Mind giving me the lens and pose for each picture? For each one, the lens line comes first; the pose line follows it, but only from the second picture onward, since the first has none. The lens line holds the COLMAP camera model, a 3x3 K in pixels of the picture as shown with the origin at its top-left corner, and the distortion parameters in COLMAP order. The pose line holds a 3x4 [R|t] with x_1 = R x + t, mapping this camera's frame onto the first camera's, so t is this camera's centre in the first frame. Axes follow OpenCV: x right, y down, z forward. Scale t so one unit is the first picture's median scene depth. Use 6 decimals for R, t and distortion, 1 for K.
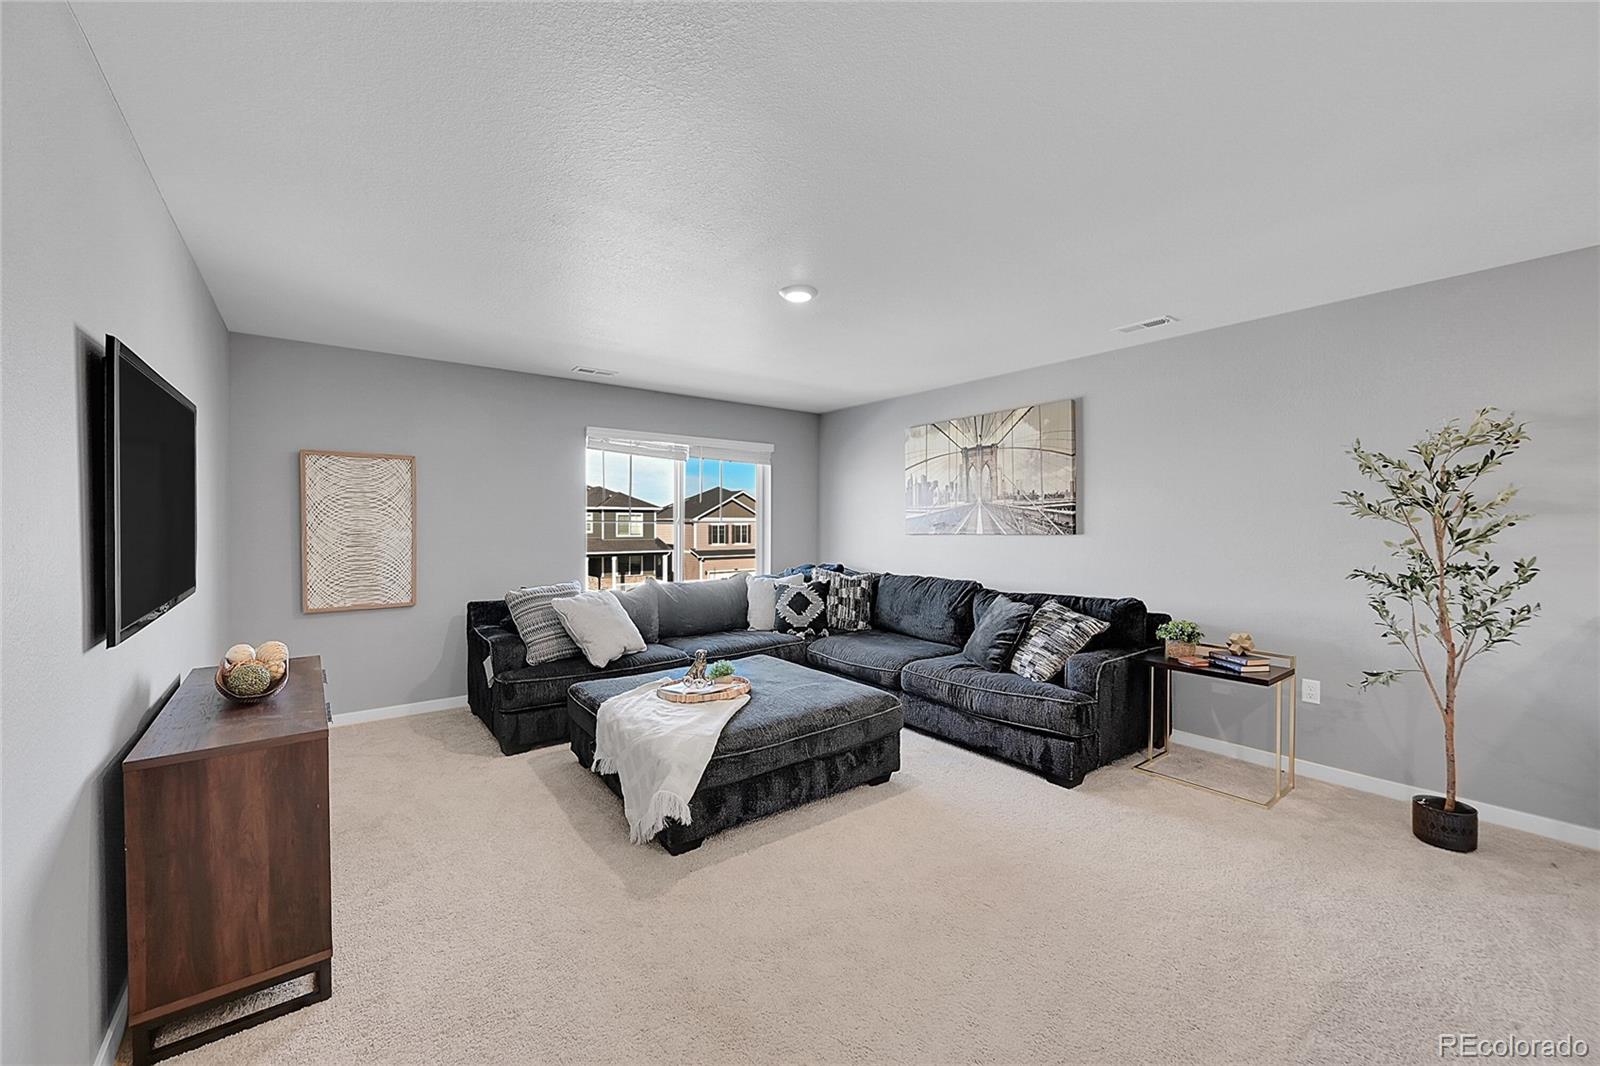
lens RADIAL K [[631.4, 0, 800.0], [0, 631.4, 533.0], [0, 0, 1]] dist [-0.001035, -0.000149]
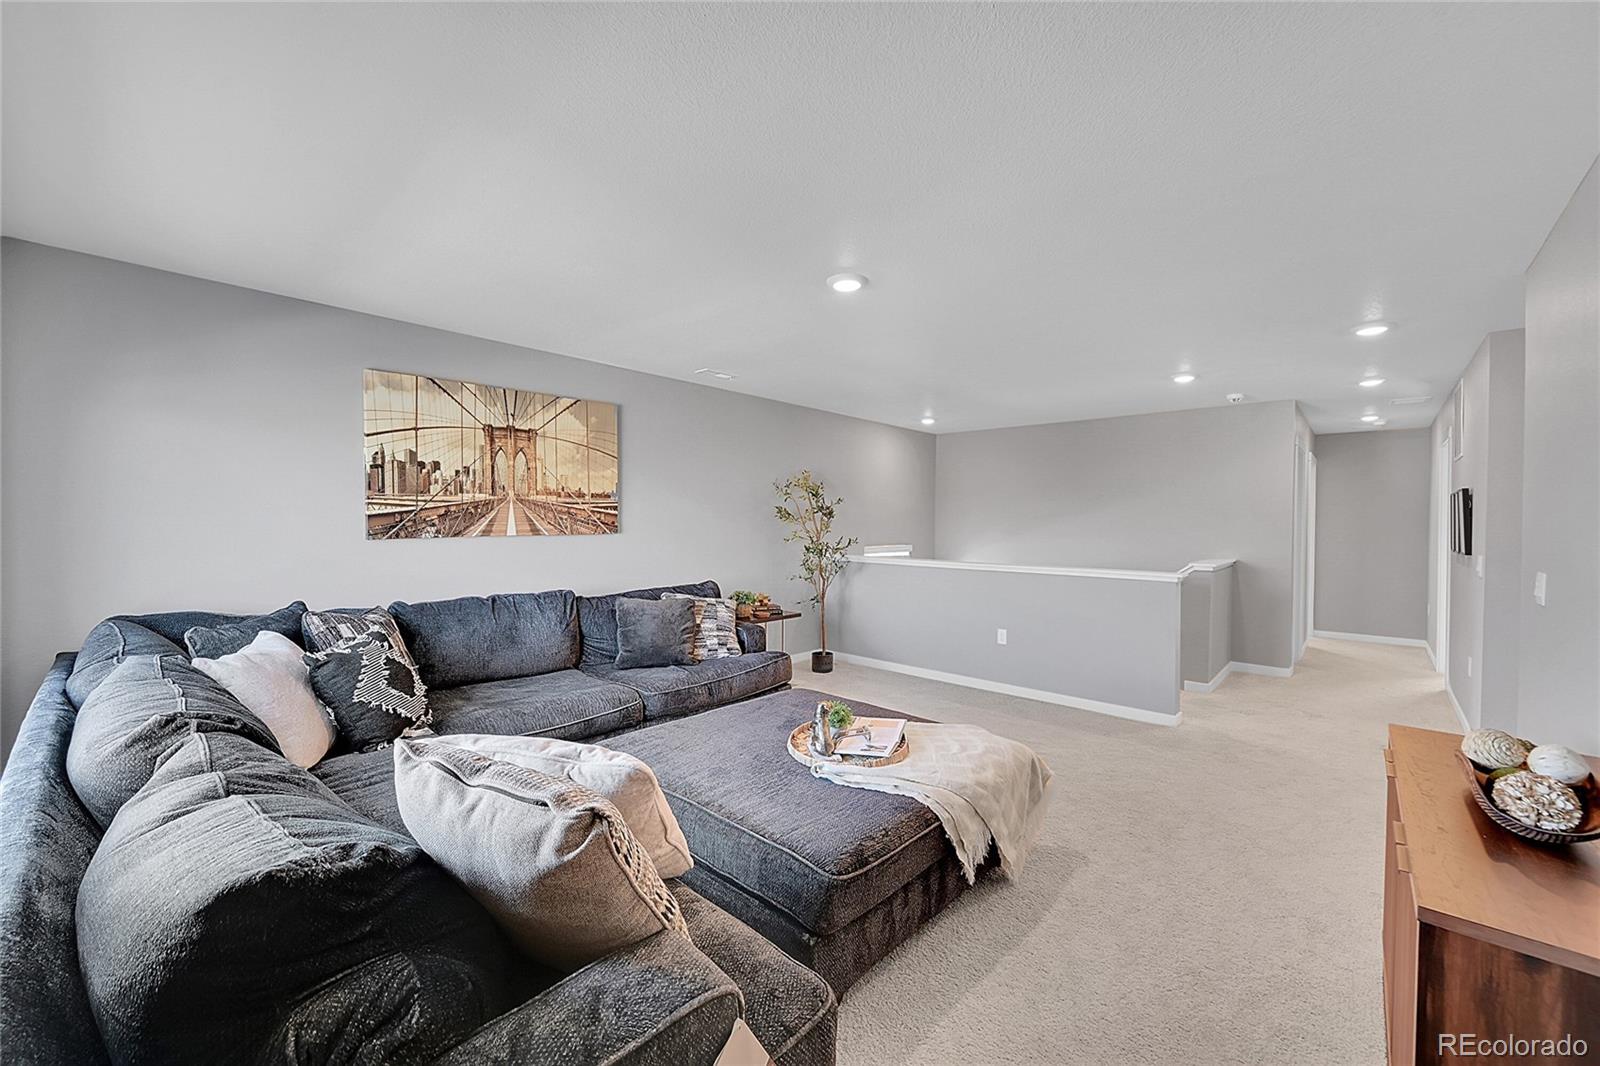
lens RADIAL K [[631.4, 0, 800.0], [0, 631.4, 533.0], [0, 0, 1]] dist [-0.001035, -0.000149]
pose [[-0.164546, -0.019018, 0.986186, -0.614990], [0.007522, 0.999761, 0.020535, -0.016422], [-0.986341, 0.010797, -0.164363, 0.813571]]
